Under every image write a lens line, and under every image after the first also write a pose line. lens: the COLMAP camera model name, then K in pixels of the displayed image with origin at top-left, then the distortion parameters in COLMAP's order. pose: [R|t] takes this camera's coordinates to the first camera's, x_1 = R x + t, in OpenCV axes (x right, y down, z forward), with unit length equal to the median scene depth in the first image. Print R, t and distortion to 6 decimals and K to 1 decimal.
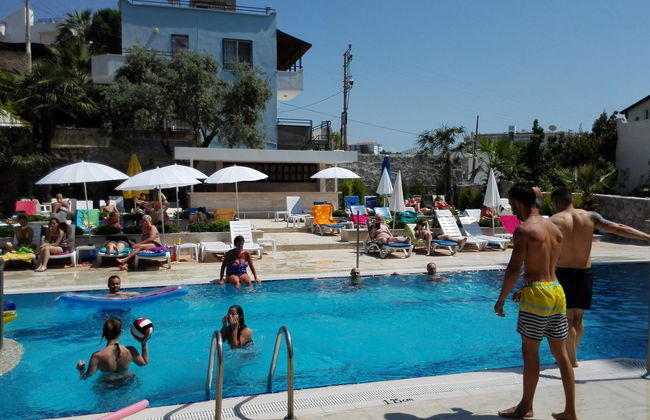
lens RADIAL K [[607.2, 0, 327.6], [0, 607.2, 208.5], [0, 0, 1]] dist [0.141703, -0.287250]
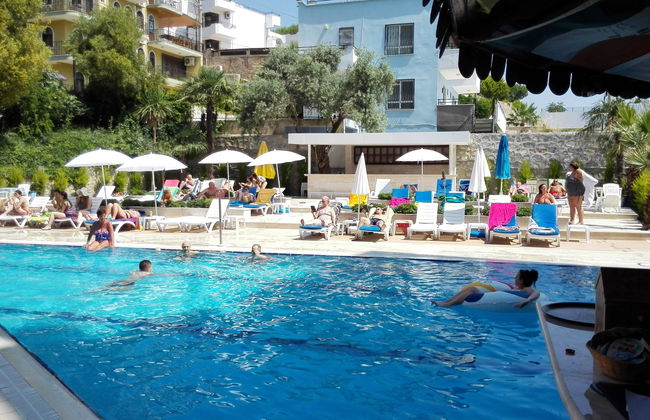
lens RADIAL K [[607.2, 0, 327.6], [0, 607.2, 208.5], [0, 0, 1]] dist [0.141703, -0.287250]
pose [[0.832785, 0.037100, -0.552352, 0.397782], [-0.021503, 0.999167, 0.034692, -0.003619], [0.553179, -0.017014, 0.832889, 0.101162]]
